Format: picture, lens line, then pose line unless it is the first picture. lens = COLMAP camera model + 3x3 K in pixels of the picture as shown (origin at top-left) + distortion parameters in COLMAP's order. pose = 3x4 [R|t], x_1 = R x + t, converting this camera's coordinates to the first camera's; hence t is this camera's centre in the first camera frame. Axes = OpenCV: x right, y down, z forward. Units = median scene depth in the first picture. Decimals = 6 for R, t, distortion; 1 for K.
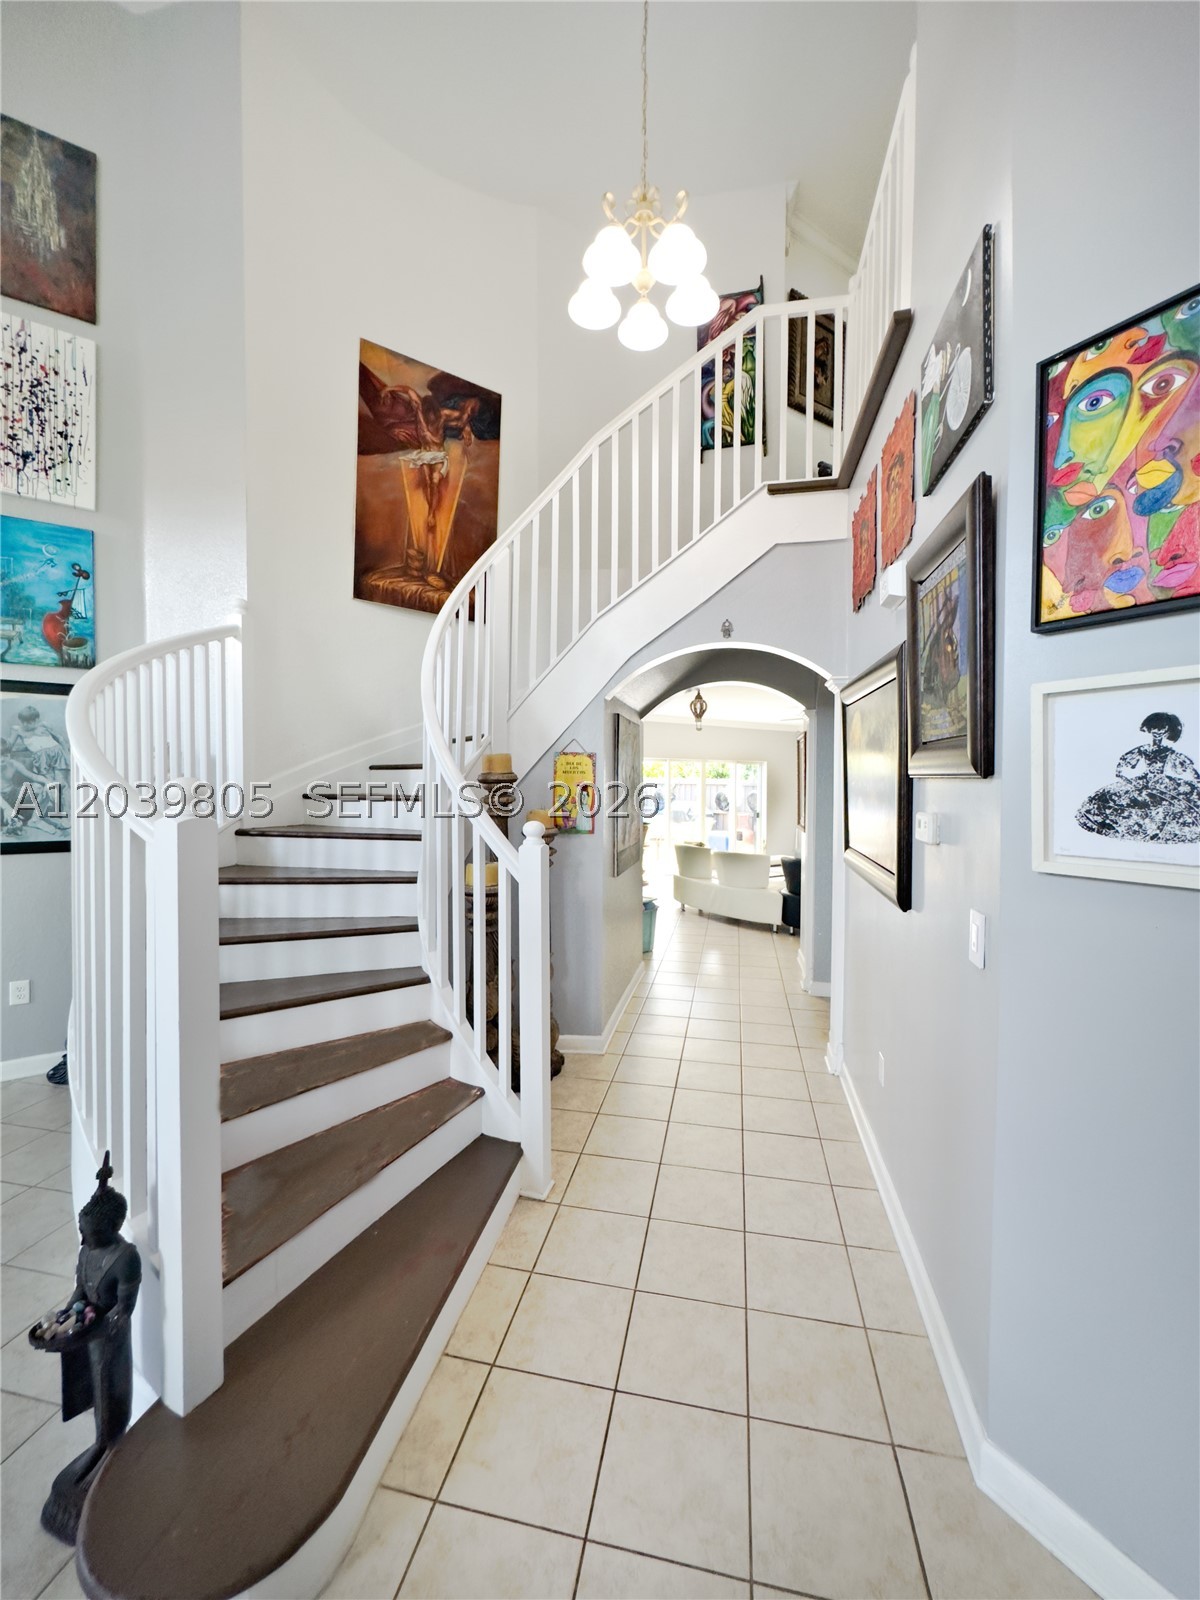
lens RADIAL K [[640.2, 0, 600.0], [0, 640.2, 799.3], [0, 0, 1]] dist [-0.001117, 0.000239]
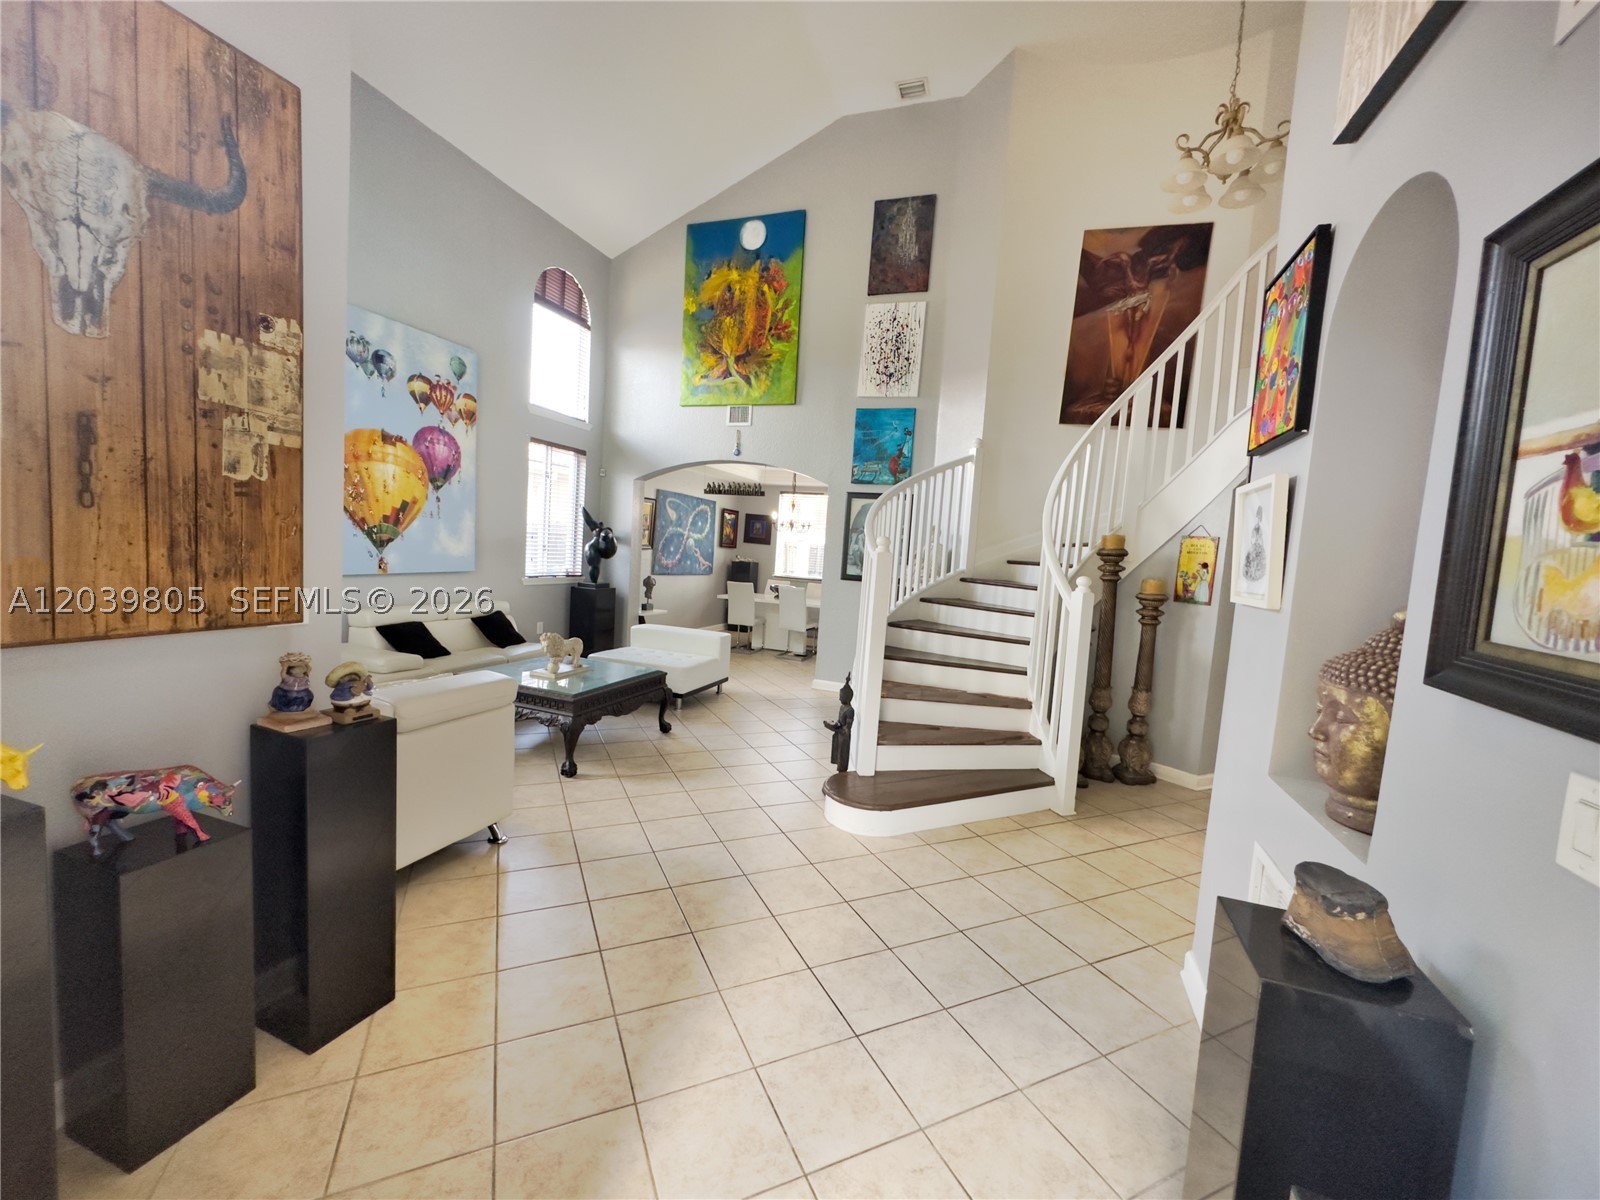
lens RADIAL K [[640.2, 0, 800.6], [0, 640.2, 598.7], [0, 0, 1]] dist [-0.001117, 0.000239]
pose [[0.600319, 0.097170, -0.793836, 0.516411], [-0.084440, 0.994745, 0.057907, 0.040327], [0.795291, 0.032269, 0.605369, -0.346720]]
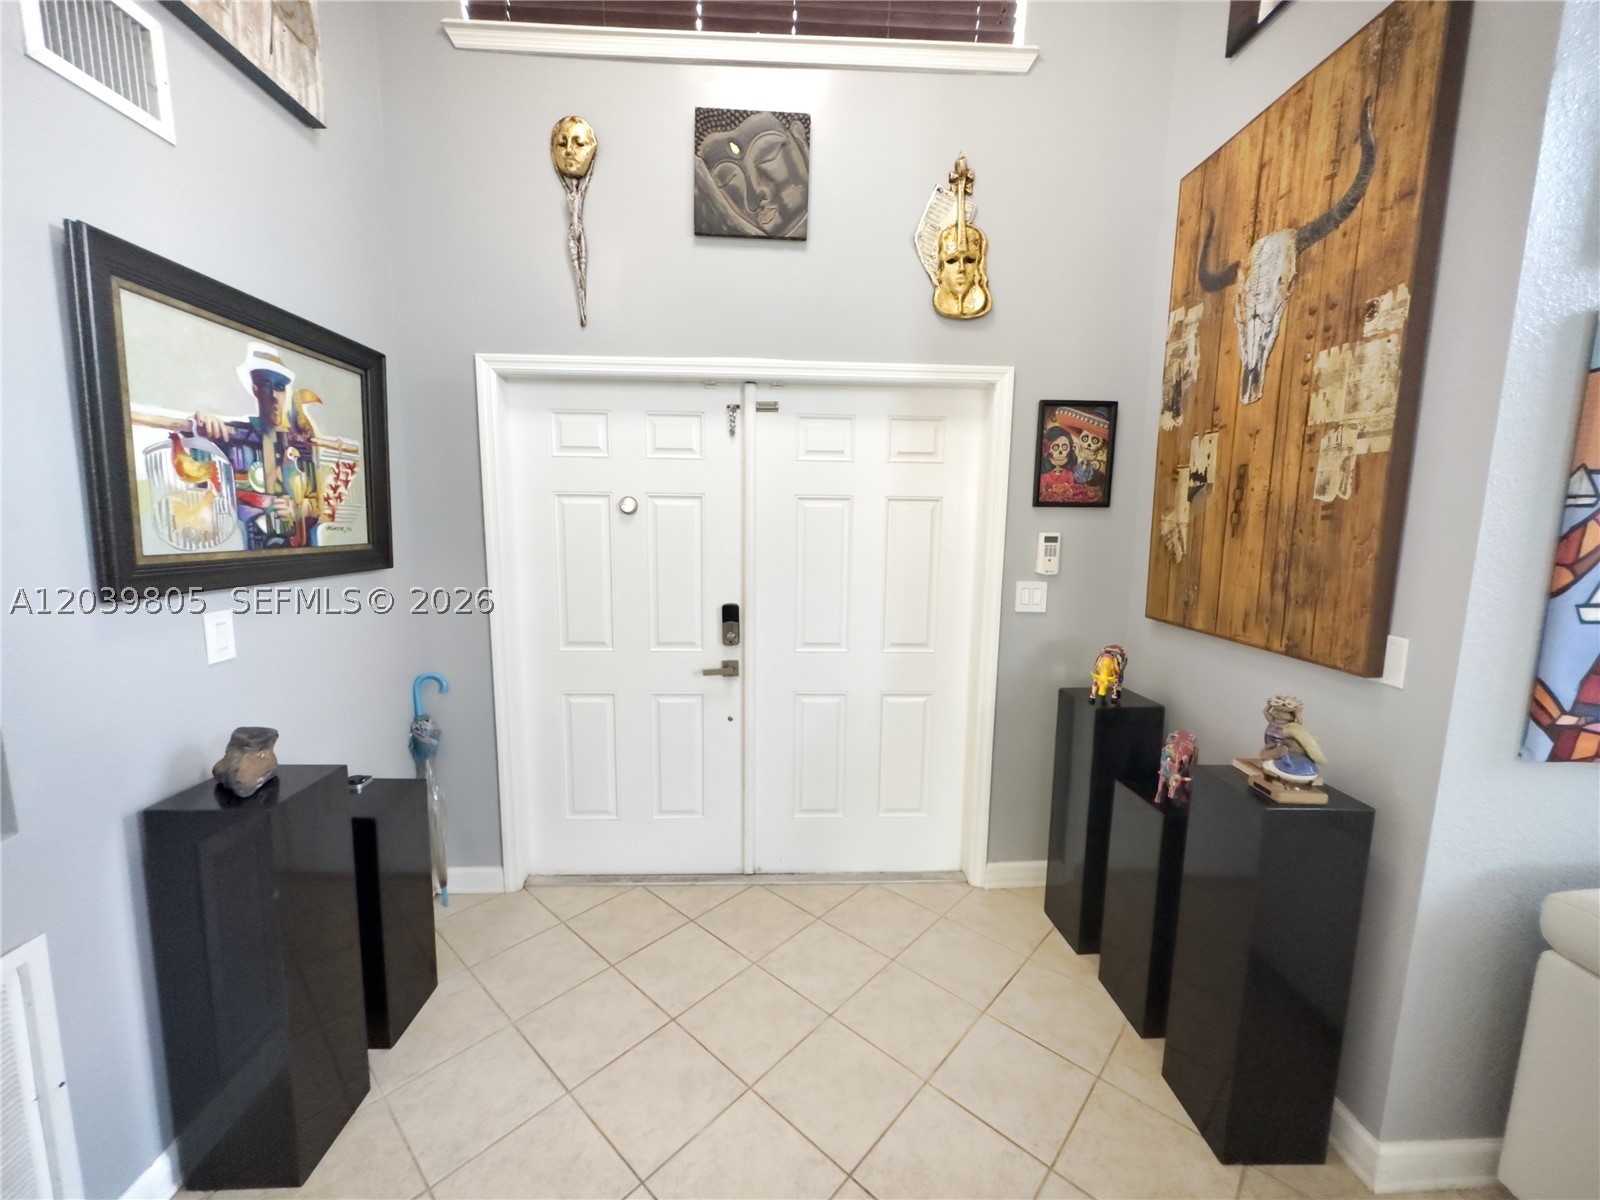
lens RADIAL K [[640.2, 0, 801.0], [0, 640.2, 600.9], [0, 0, 1]] dist [-0.001117, 0.000239]
pose [[-0.861755, -0.088891, 0.499476, -0.073014], [-0.005776, 0.986185, 0.165546, 0.009771], [-0.507291, 0.139775, -0.850364, 0.199745]]
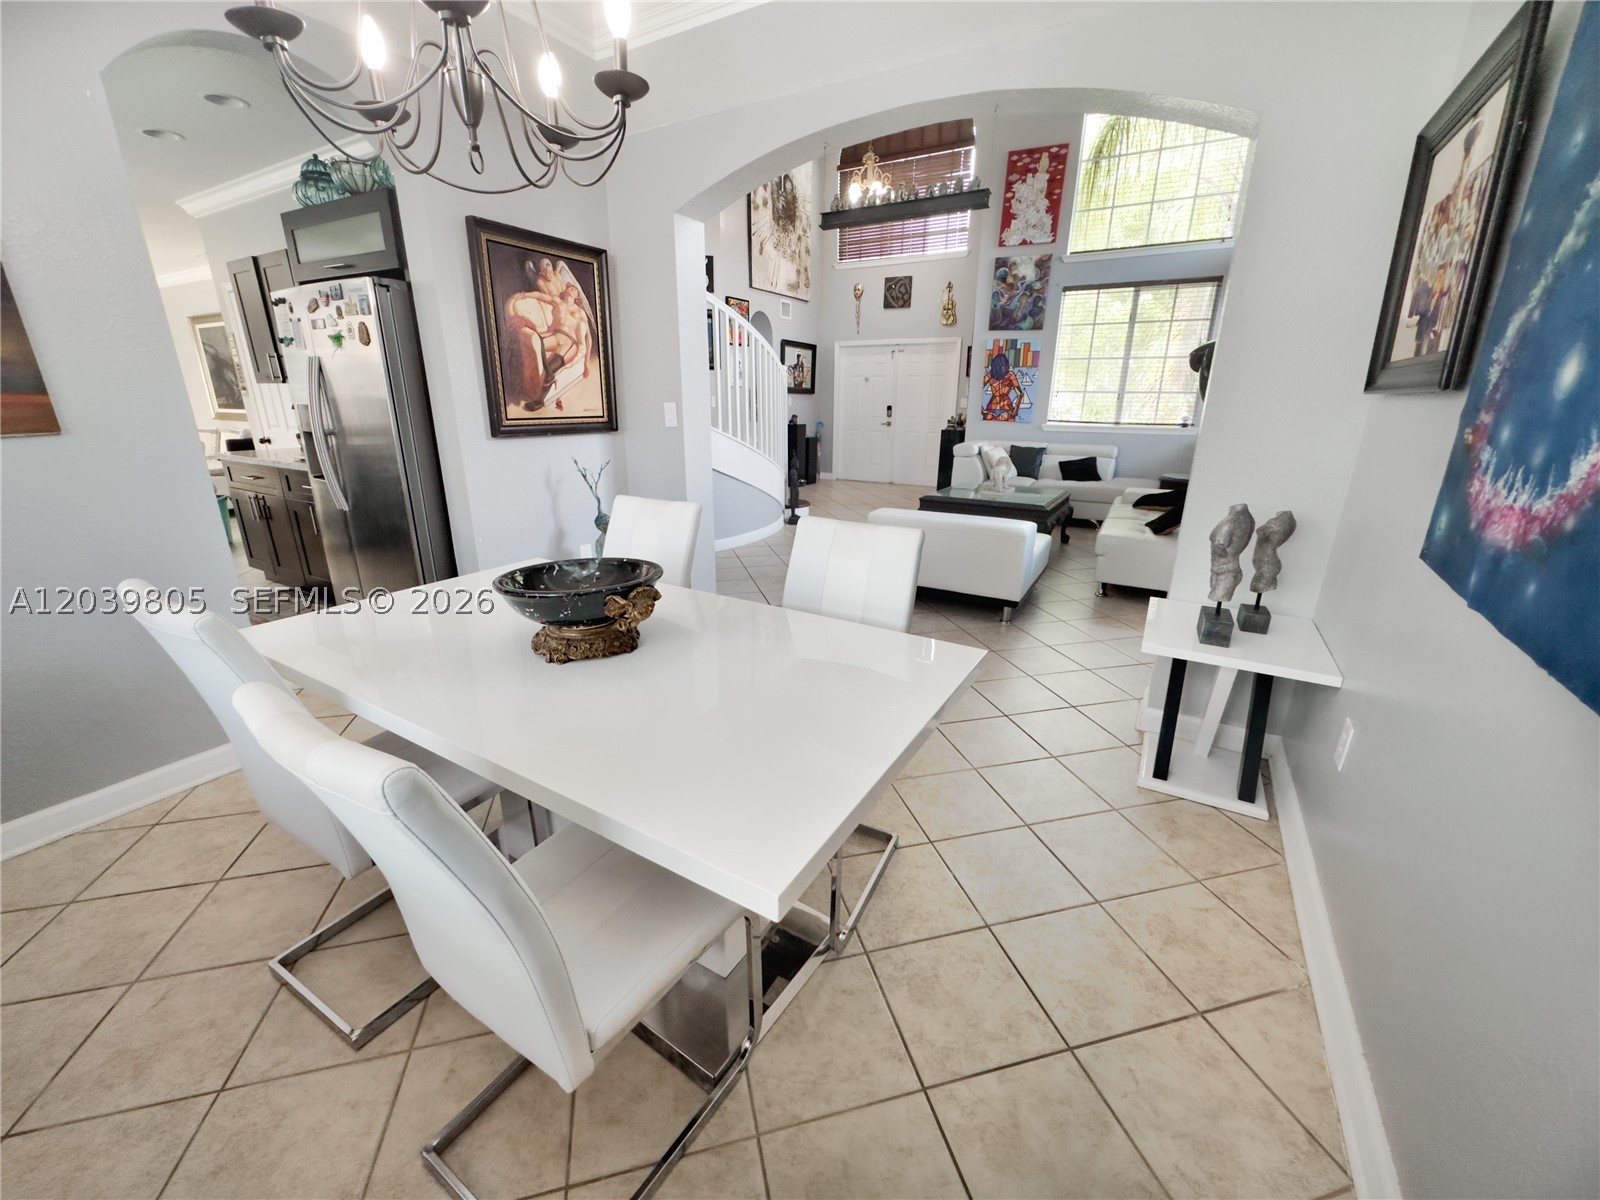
lens RADIAL K [[640.2, 0, 801.9], [0, 640.2, 601.6], [0, 0, 1]] dist [-0.001117, 0.000239]
pose [[-0.448467, -0.284614, 0.847273, -2.085573], [0.014151, 0.945566, 0.325123, 0.031753], [-0.893687, 0.157797, -0.420028, 1.269487]]
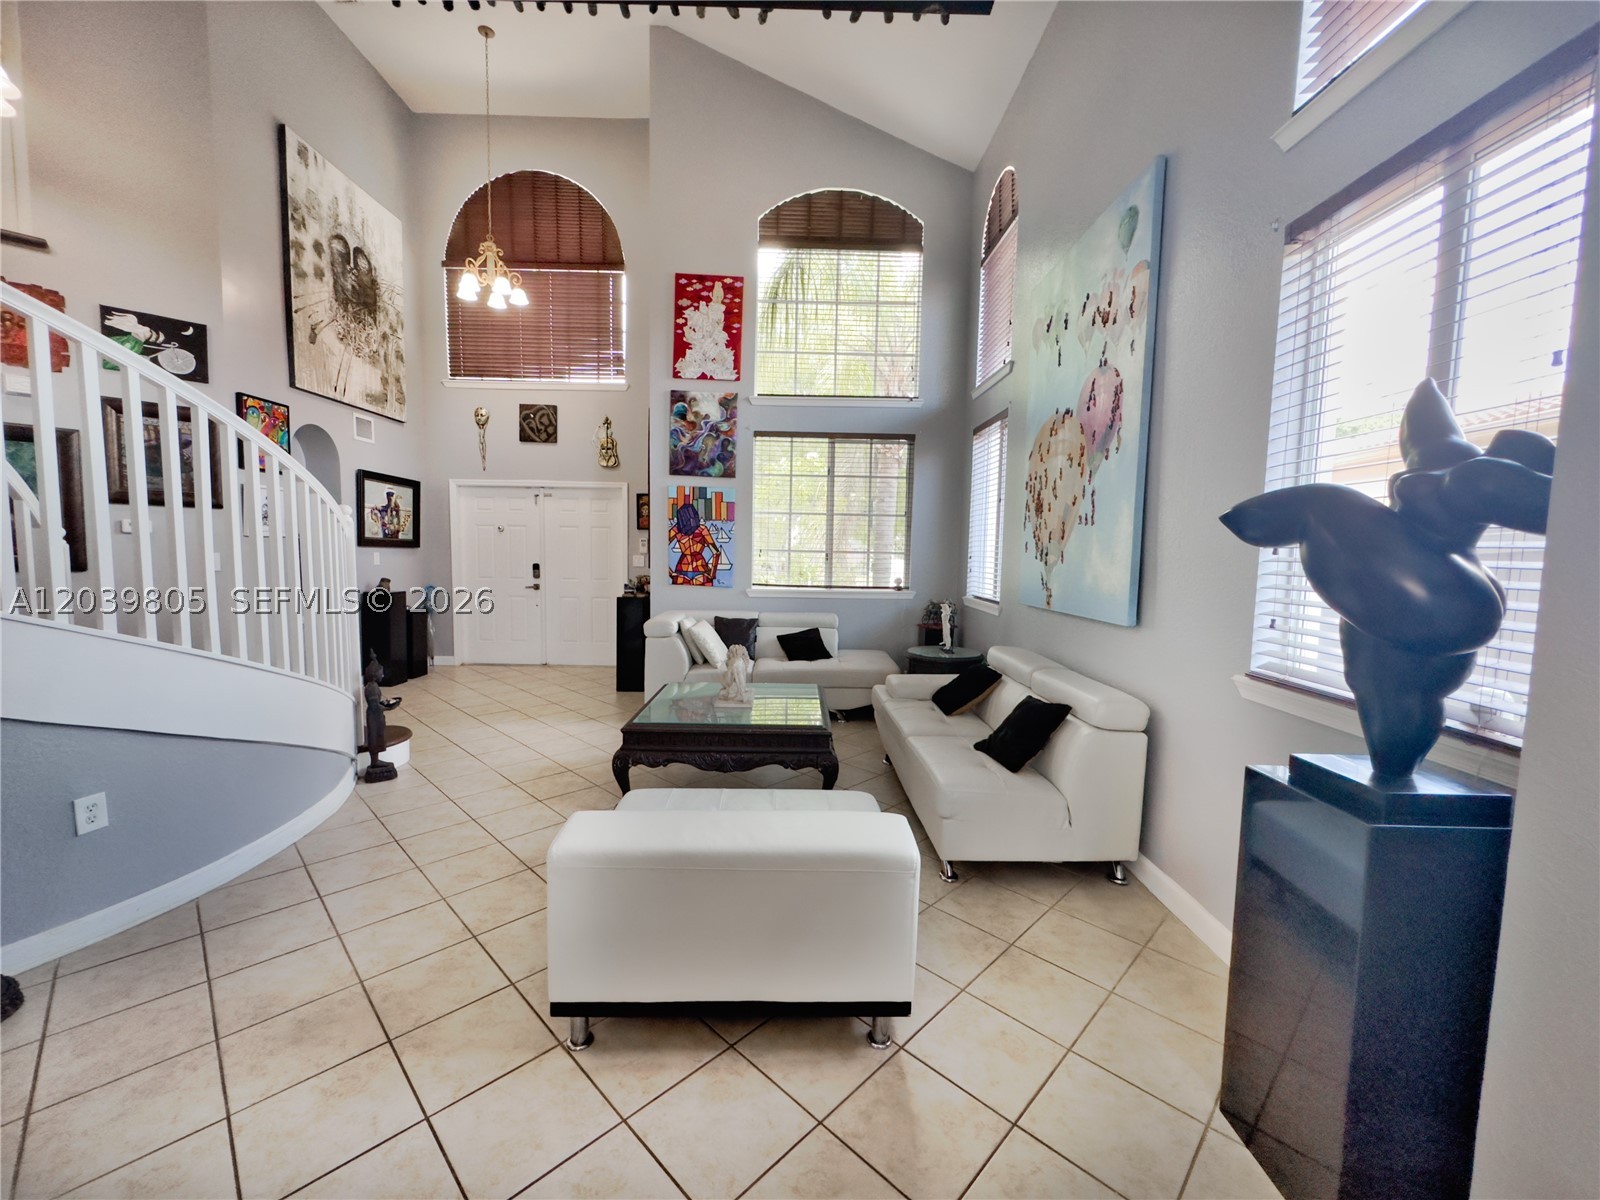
lens RADIAL K [[640.2, 0, 796.6], [0, 640.2, 597.9], [0, 0, 1]] dist [-0.001117, 0.000239]
pose [[-0.842085, -0.064895, 0.535426, -1.488354], [-0.009325, 0.994338, 0.105850, 0.019274], [-0.539264, 0.084142, -0.837923, 0.920700]]
